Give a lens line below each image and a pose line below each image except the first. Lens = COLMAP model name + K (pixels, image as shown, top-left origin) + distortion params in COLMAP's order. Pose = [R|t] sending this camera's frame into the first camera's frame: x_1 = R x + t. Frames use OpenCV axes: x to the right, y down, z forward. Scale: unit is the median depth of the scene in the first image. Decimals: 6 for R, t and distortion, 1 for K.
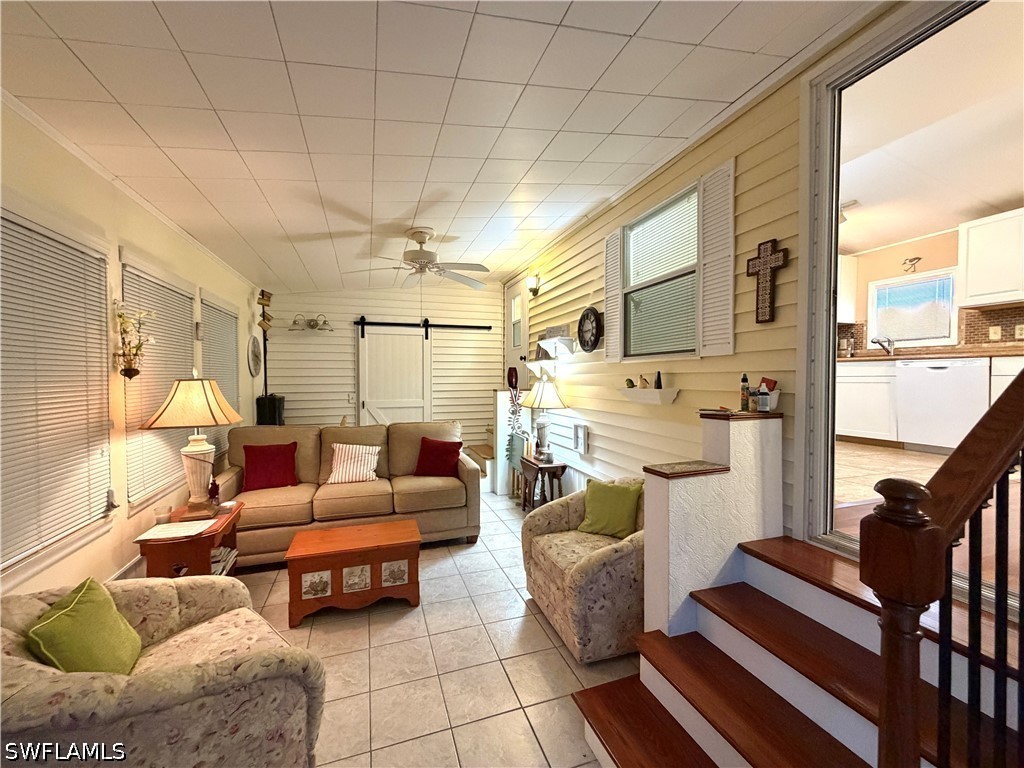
lens RADIAL K [[409.1, 0, 509.2], [0, 409.1, 386.1], [0, 0, 1]] dist [0.000496, 0.000330]
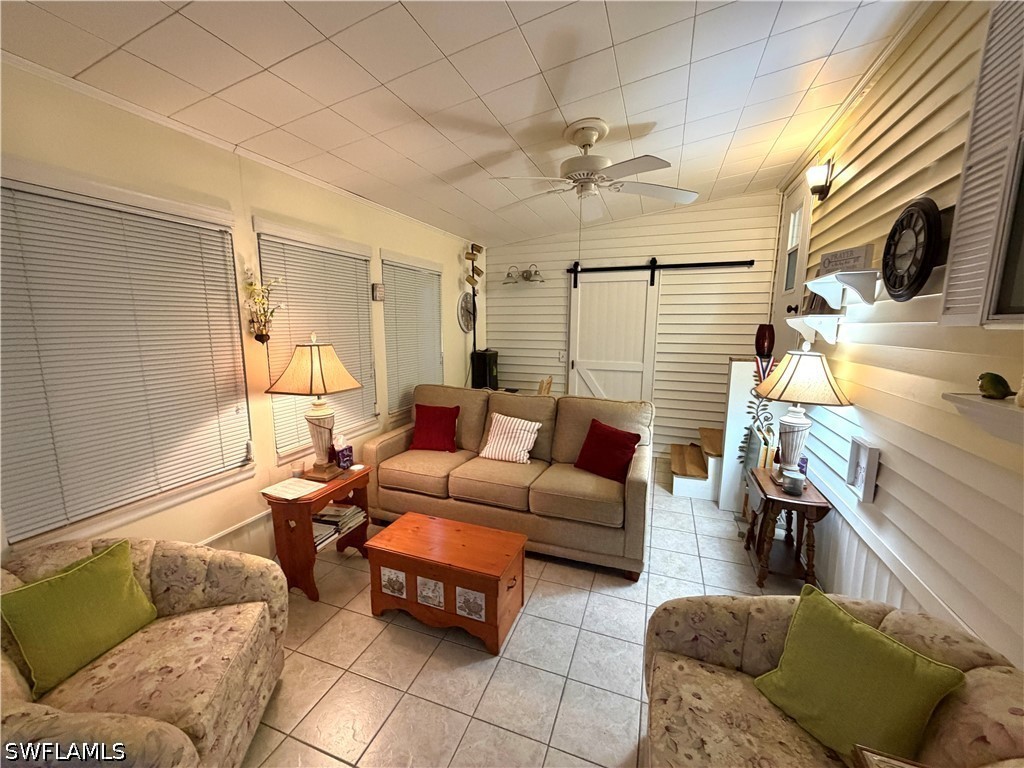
lens RADIAL K [[409.1, 0, 508.1], [0, 409.1, 385.9], [0, 0, 1]] dist [0.000496, 0.000330]
pose [[0.769010, 0.103454, -0.630810, 0.157589], [-0.021688, 0.990471, 0.136000, -0.041202], [0.638869, -0.090904, 0.763926, 0.350942]]
